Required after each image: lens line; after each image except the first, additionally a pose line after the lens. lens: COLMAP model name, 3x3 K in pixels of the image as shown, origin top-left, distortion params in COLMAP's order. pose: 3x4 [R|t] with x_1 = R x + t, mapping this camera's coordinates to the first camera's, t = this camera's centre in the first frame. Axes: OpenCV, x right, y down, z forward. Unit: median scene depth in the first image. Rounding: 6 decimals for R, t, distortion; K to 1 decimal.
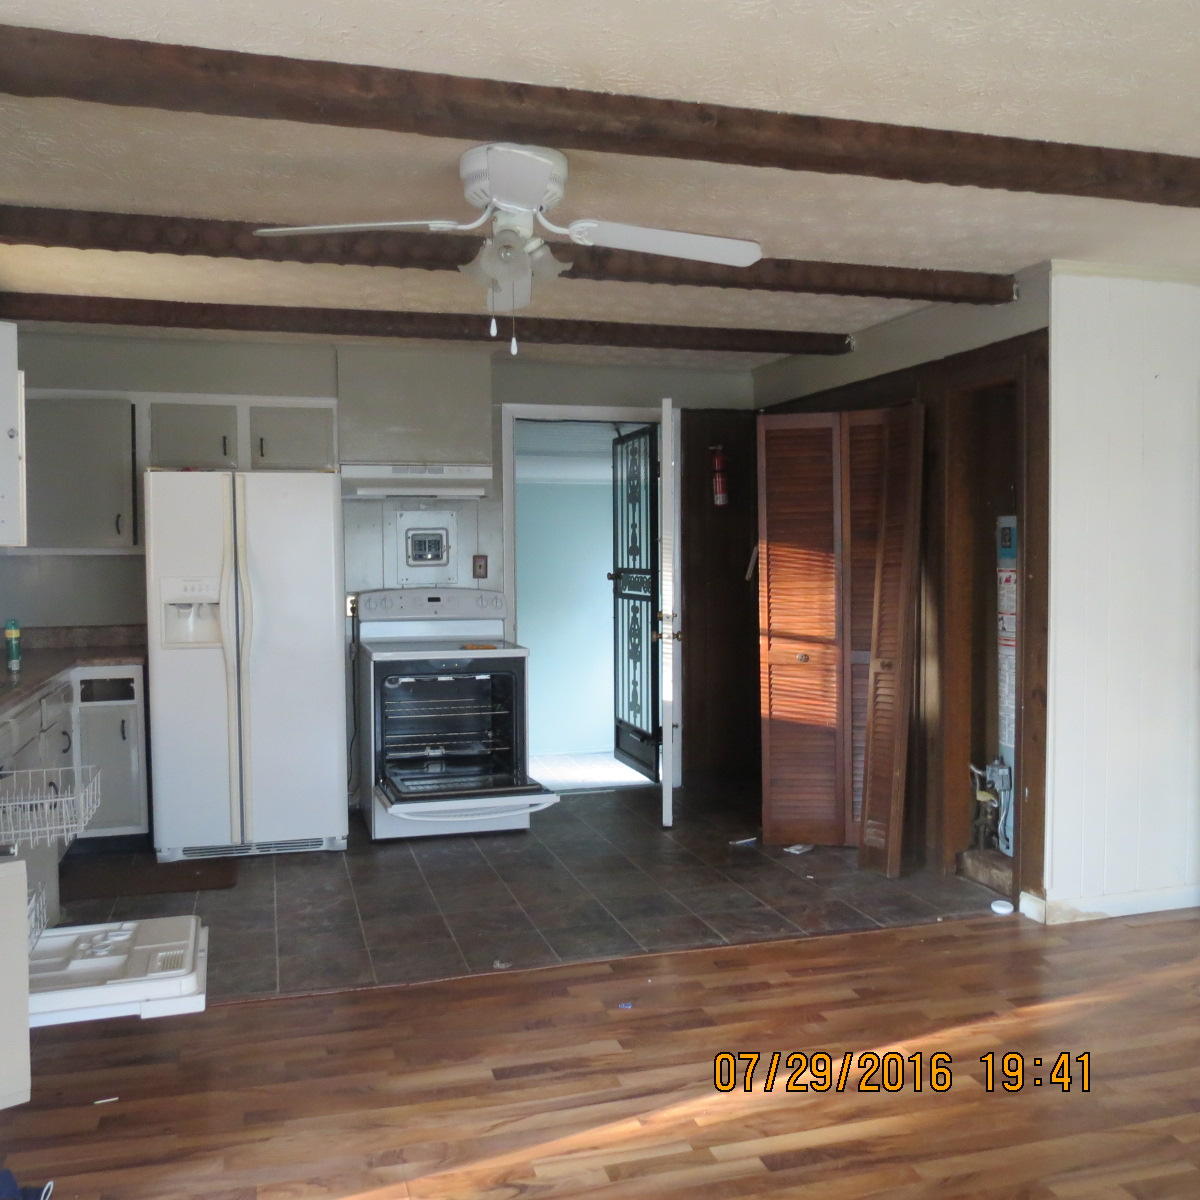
lens RADIAL K [[1131.6, 0, 591.9], [0, 1131.6, 603.9], [0, 0, 1]] dist [-0.032628, 0.000000]
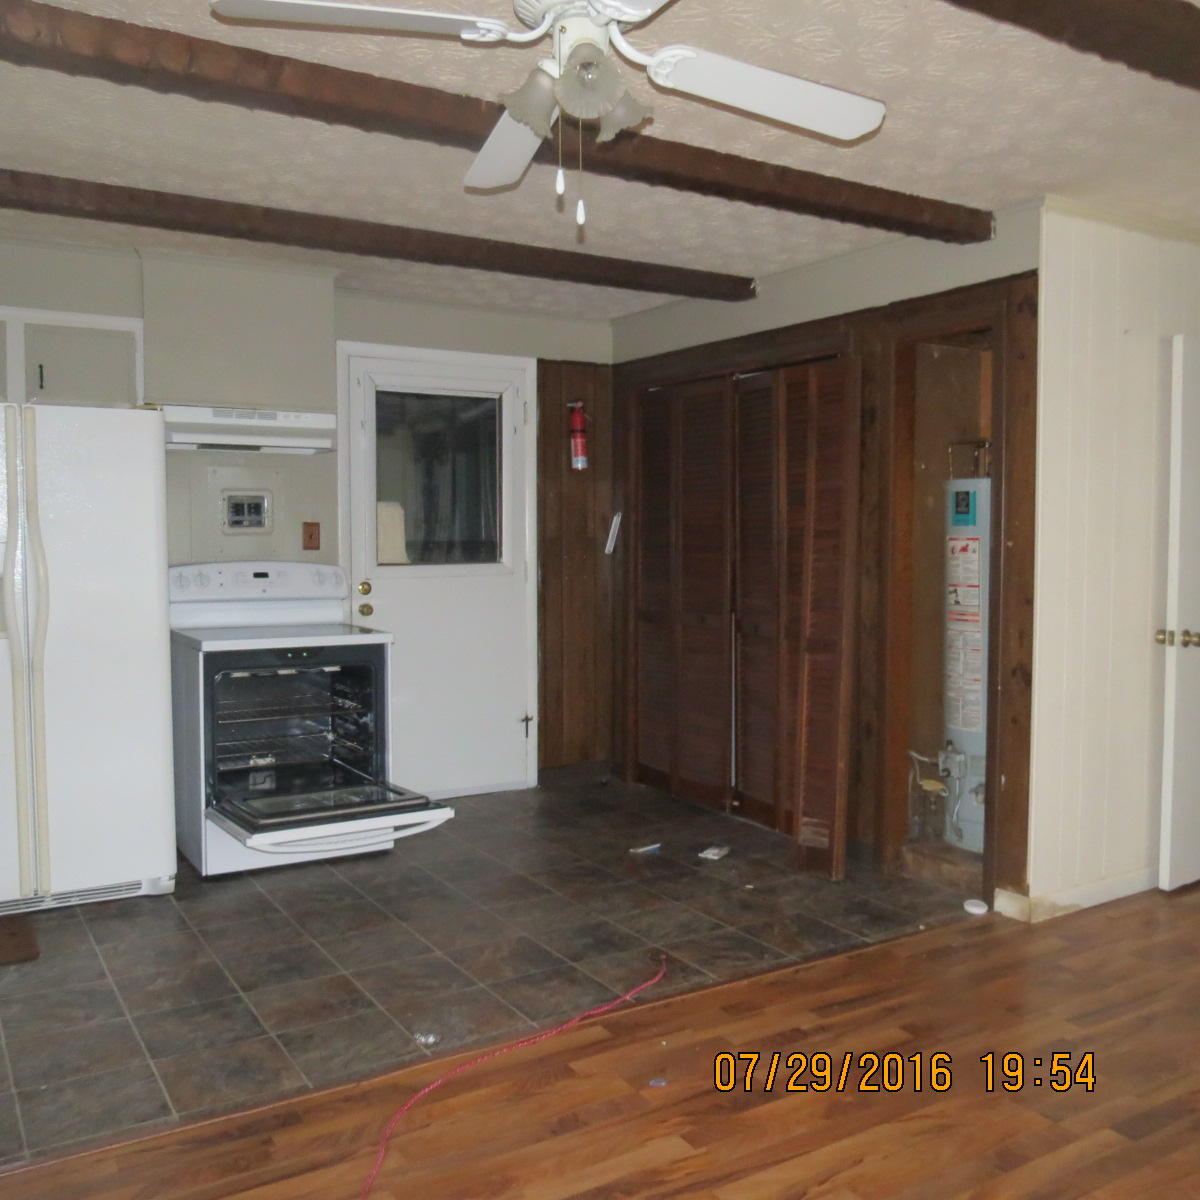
lens RADIAL K [[1131.6, 0, 596.5], [0, 1131.6, 601.2], [0, 0, 1]] dist [-0.032628, 0.000000]
pose [[0.963013, -0.009134, 0.269300, -0.162446], [0.005833, 0.999898, 0.013055, 0.007306], [-0.269392, -0.011001, 0.962968, 0.191490]]
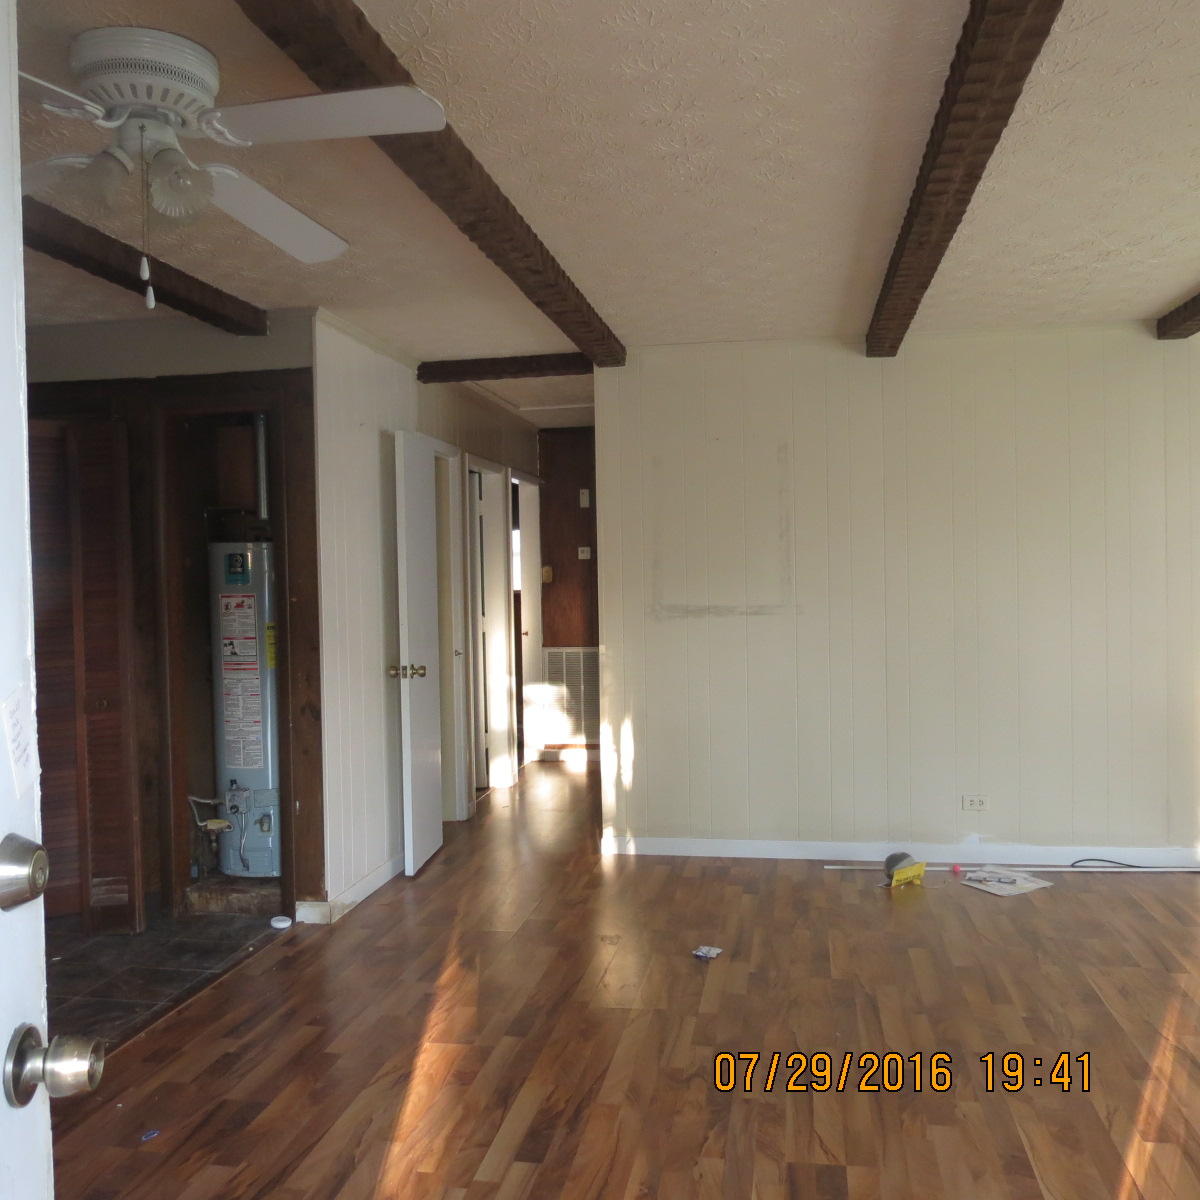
lens RADIAL K [[1131.6, 0, 601.7], [0, 1131.6, 605.4], [0, 0, 1]] dist [-0.032628, 0.000000]
pose [[0.431318, -0.019109, 0.901998, -0.399648], [0.052494, 0.998613, -0.003945, 0.000156], [-0.900672, 0.049051, 0.431723, 0.257948]]
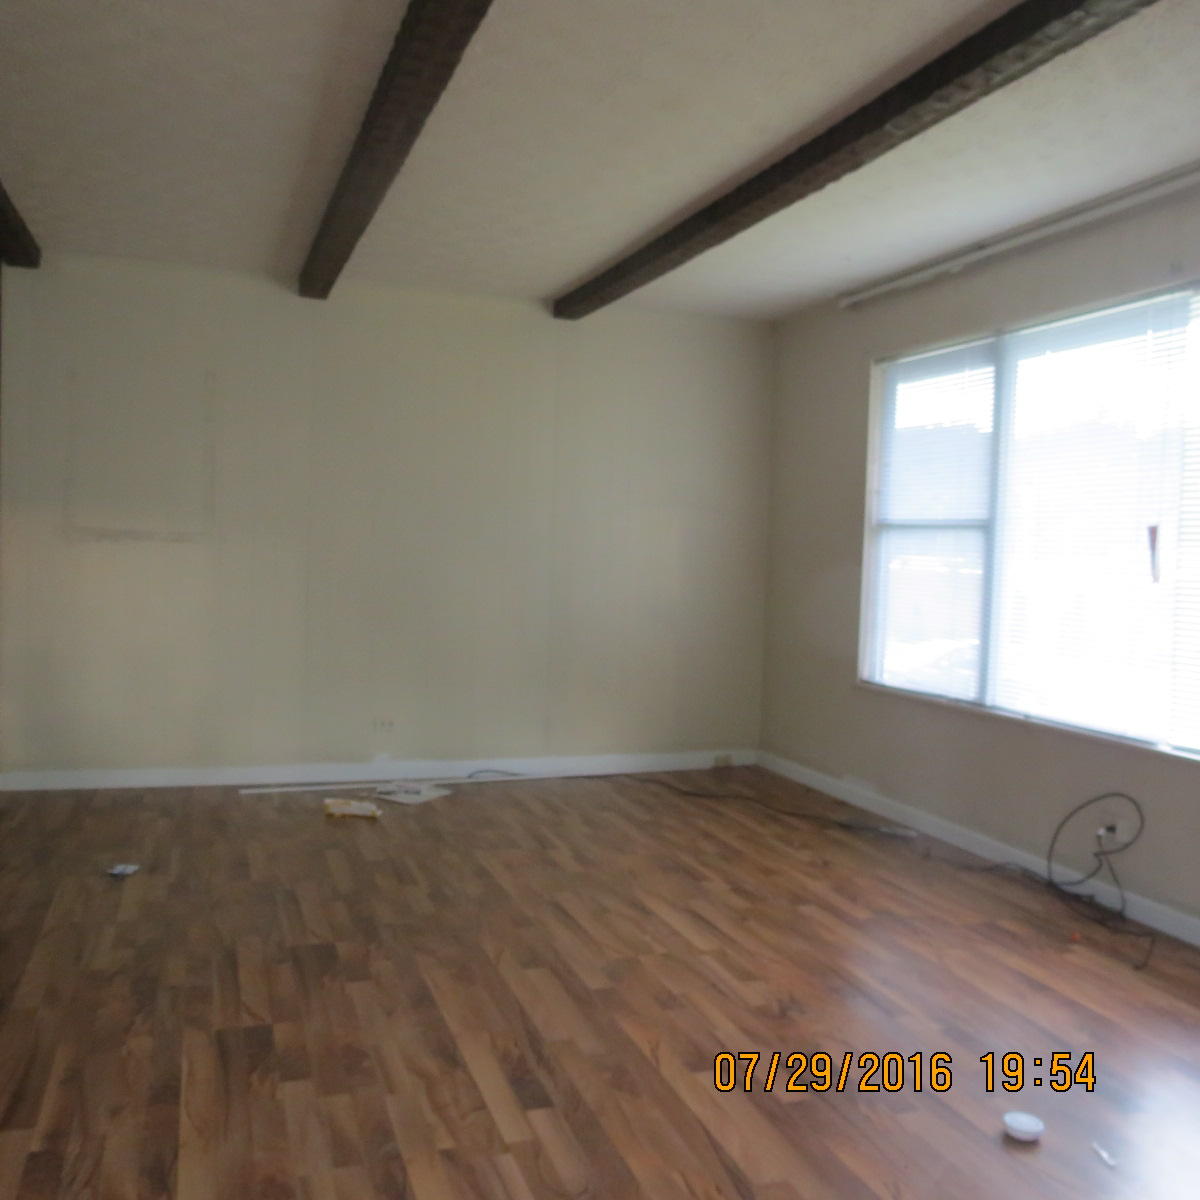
lens RADIAL K [[1131.6, 0, 602.1], [0, 1131.6, 605.0], [0, 0, 1]] dist [-0.032628, 0.000000]
pose [[-0.066316, -0.040110, 0.996992, -0.451211], [0.011610, 0.999093, 0.040967, 0.033249], [-0.997731, 0.014292, -0.065791, 0.262210]]
